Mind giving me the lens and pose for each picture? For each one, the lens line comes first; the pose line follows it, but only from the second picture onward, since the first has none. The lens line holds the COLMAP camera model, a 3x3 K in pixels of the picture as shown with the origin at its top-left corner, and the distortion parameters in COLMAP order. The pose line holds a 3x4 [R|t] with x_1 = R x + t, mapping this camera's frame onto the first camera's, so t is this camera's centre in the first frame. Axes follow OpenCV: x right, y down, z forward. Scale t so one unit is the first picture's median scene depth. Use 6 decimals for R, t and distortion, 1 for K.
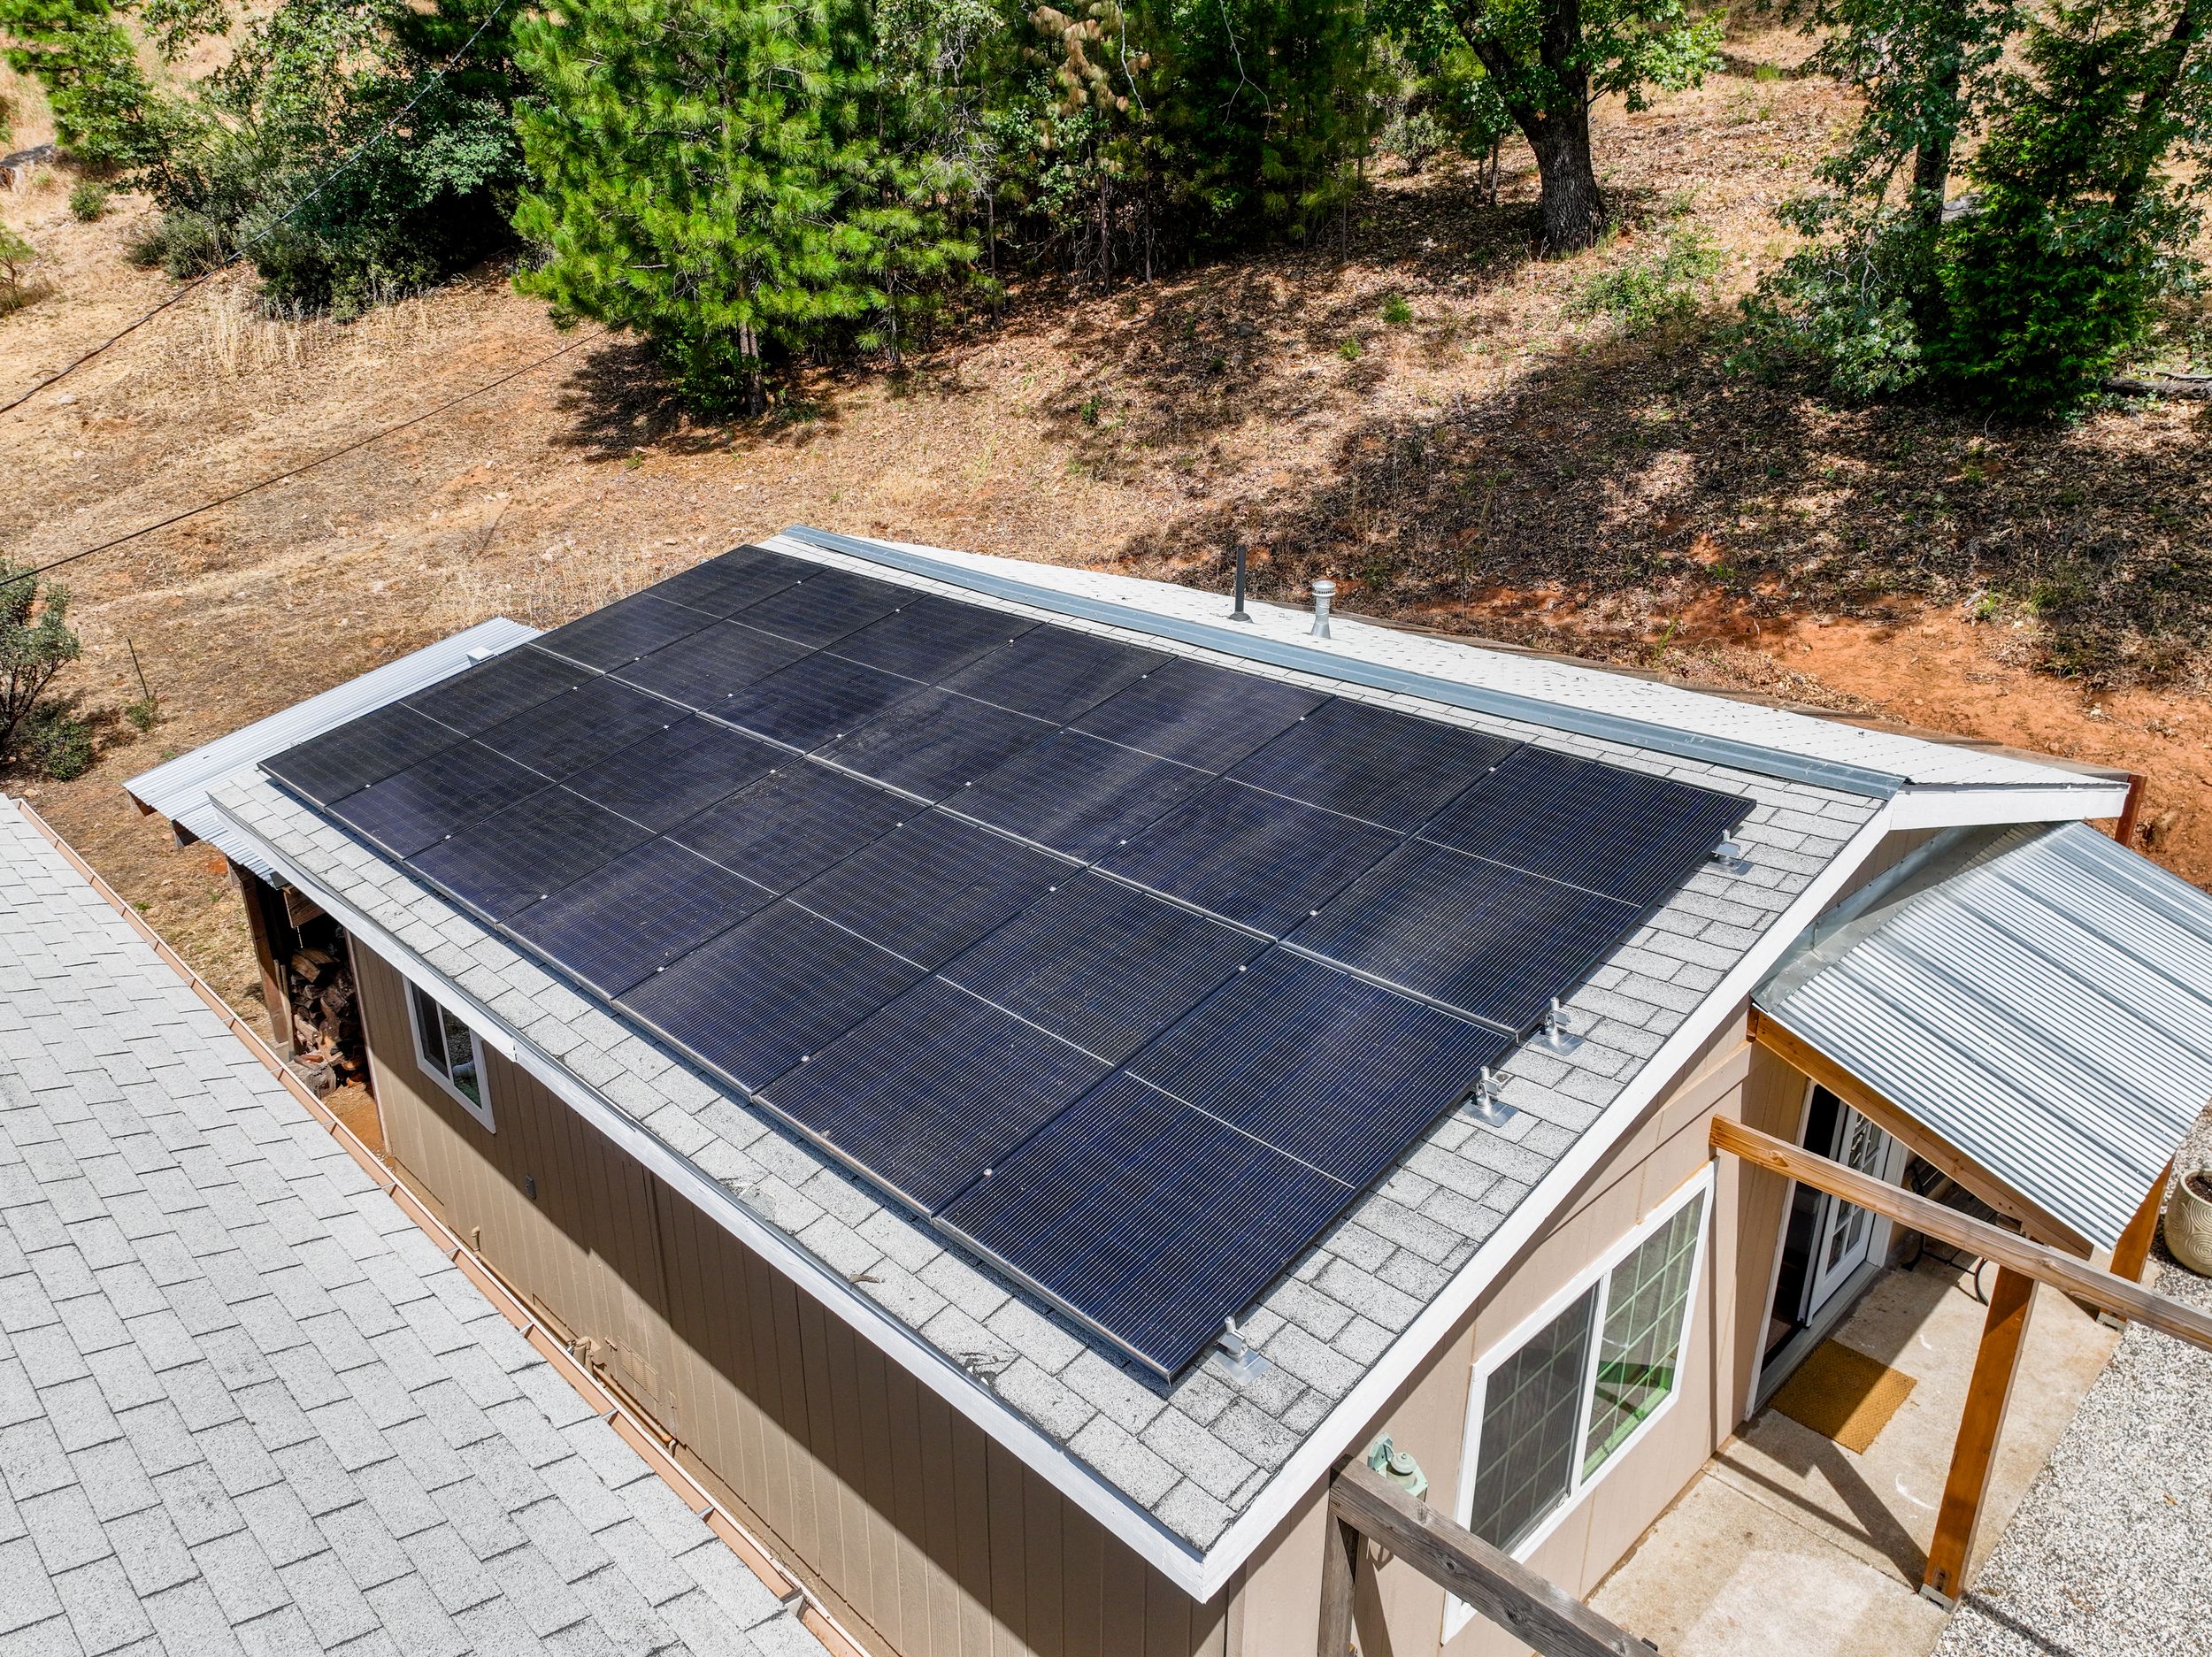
lens RADIAL K [[1554.9, 0, 1109.8], [0, 1554.9, 832.2], [0, 0, 1]] dist [0.002008, 0.015794]
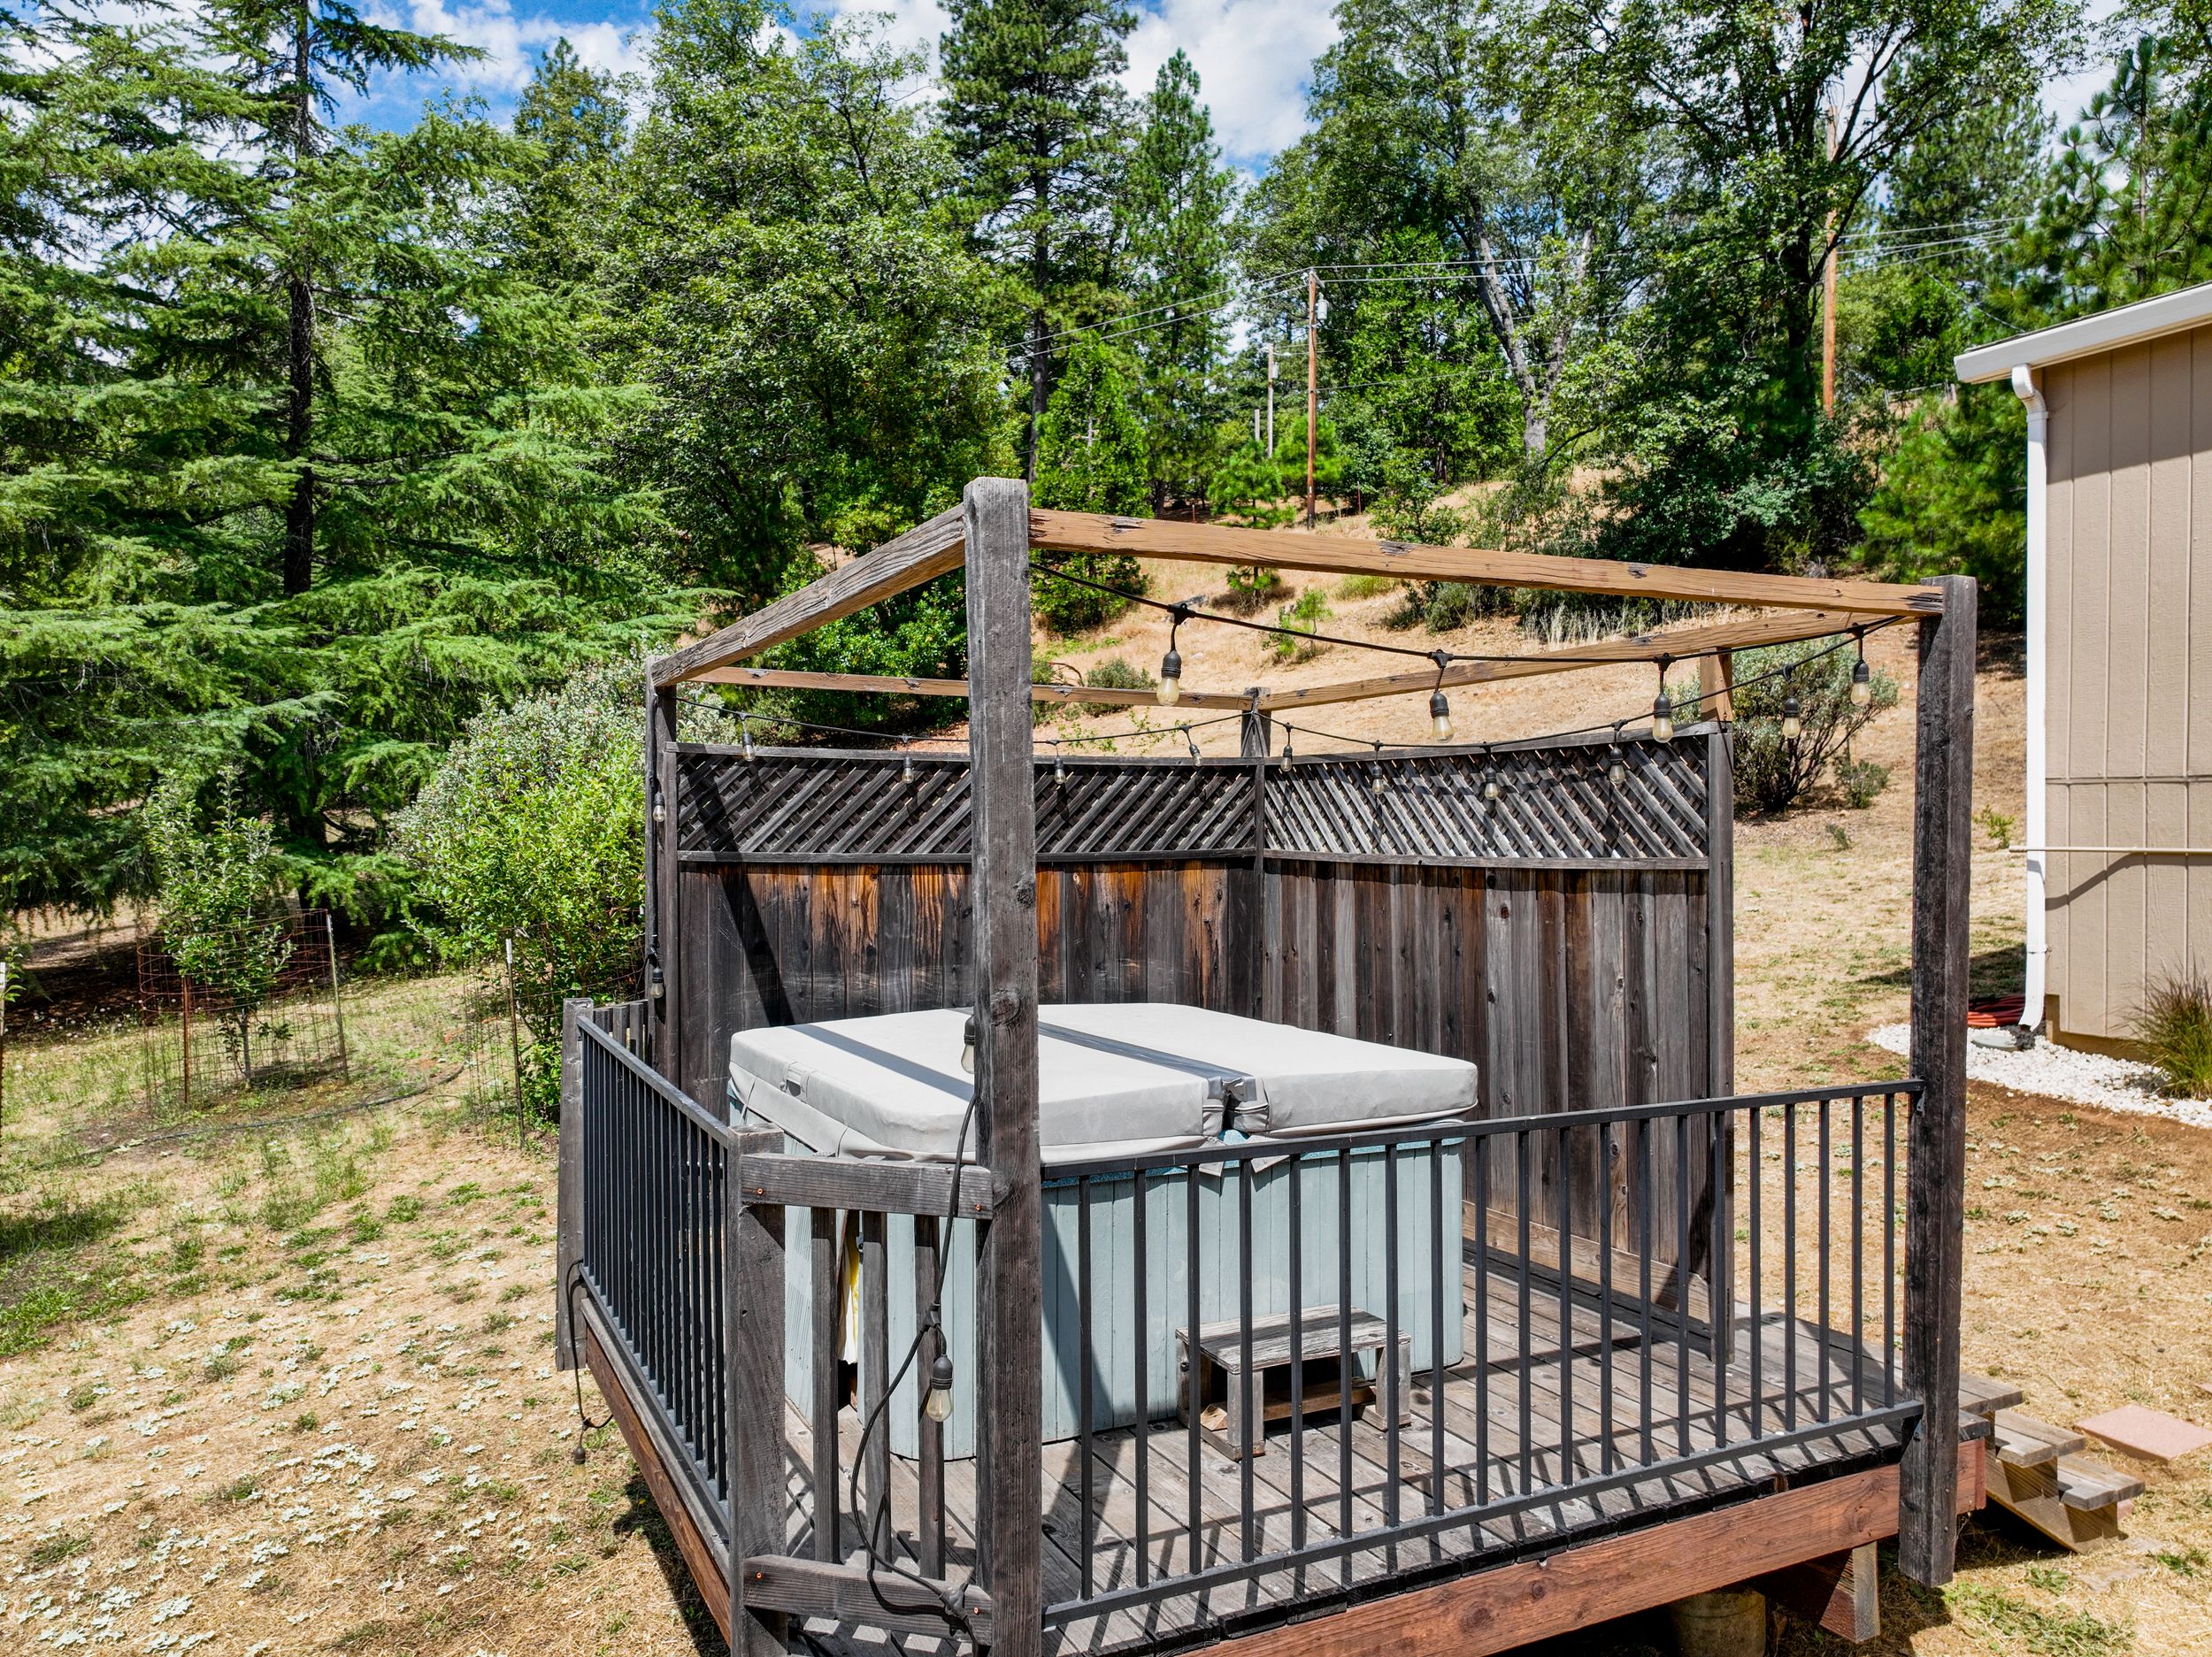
lens RADIAL K [[1554.9, 0, 1104.7], [0, 1554.9, 832.3], [0, 0, 1]] dist [0.002008, 0.015794]
pose [[0.952328, -0.003792, -0.305053, -0.621923], [-0.105516, 0.934118, -0.341014, 0.332140], [0.286248, 0.356945, 0.889186, -0.172540]]
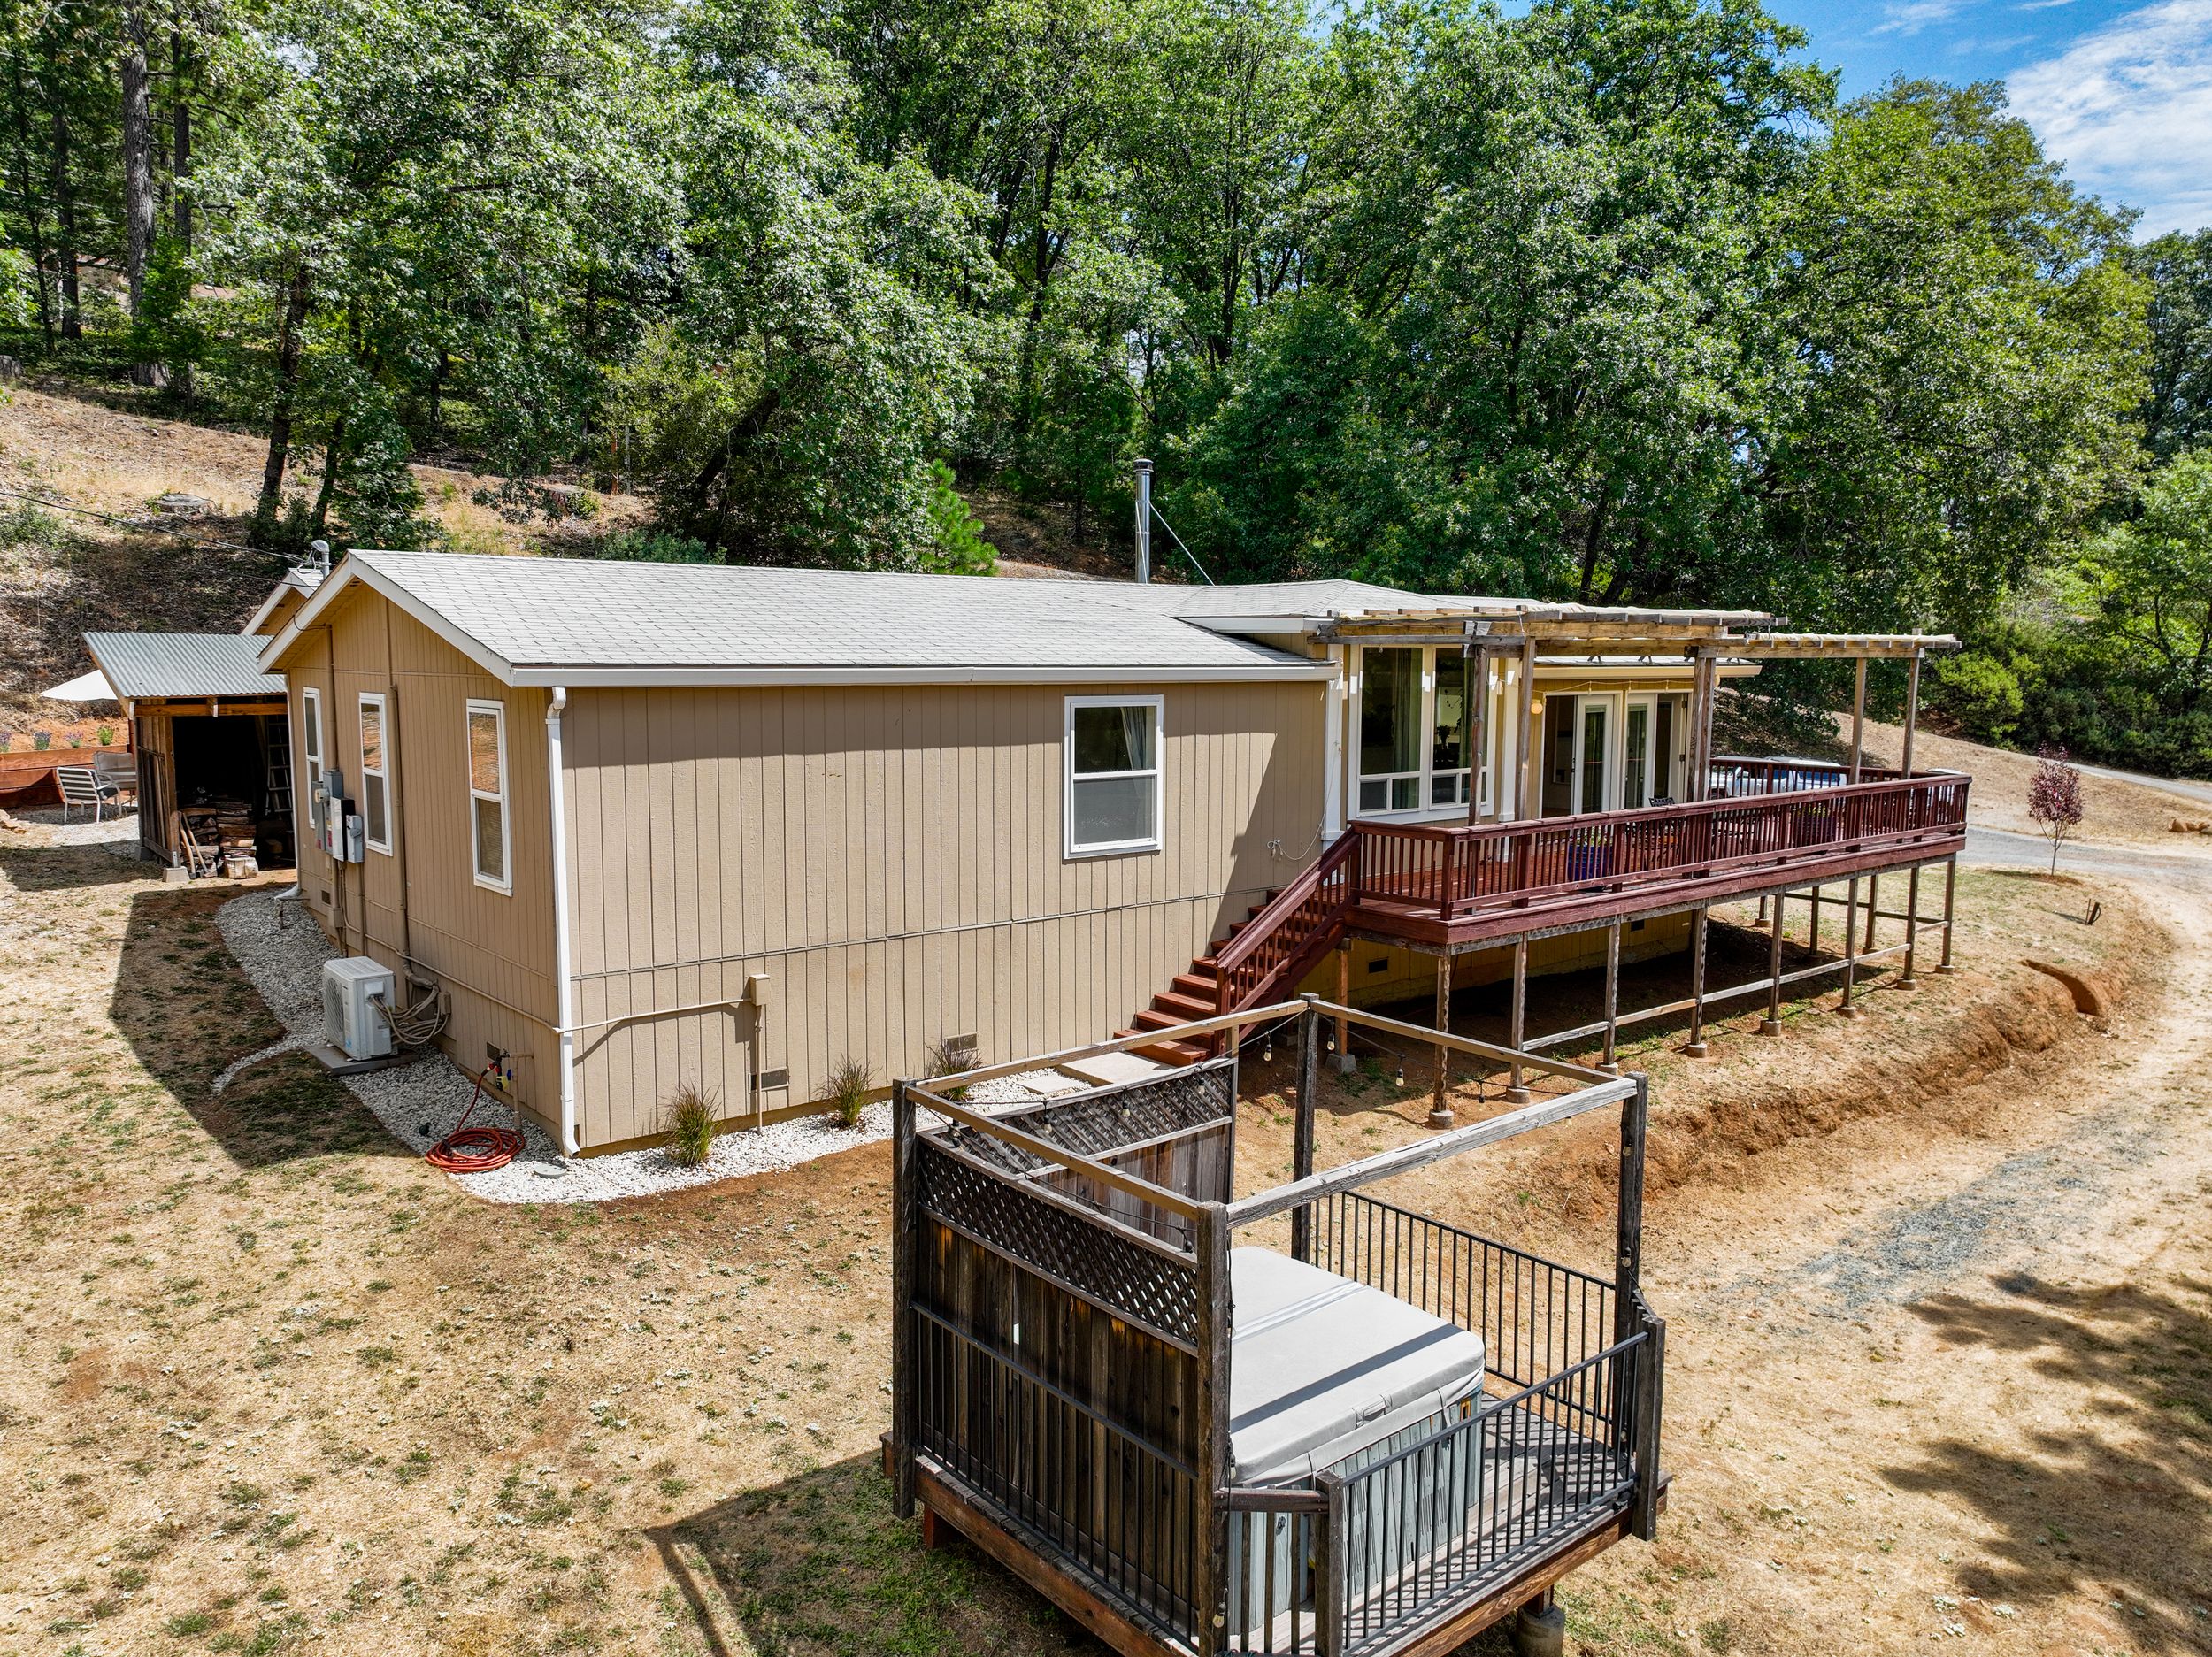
lens RADIAL K [[1554.9, 0, 1105.1], [0, 1554.9, 833.4], [0, 0, 1]] dist [0.002008, 0.015794]
pose [[0.086837, -0.118891, 0.989103, -1.007632], [0.358397, 0.930107, 0.080335, 0.150466], [-0.929522, 0.347515, 0.123378, -0.032242]]
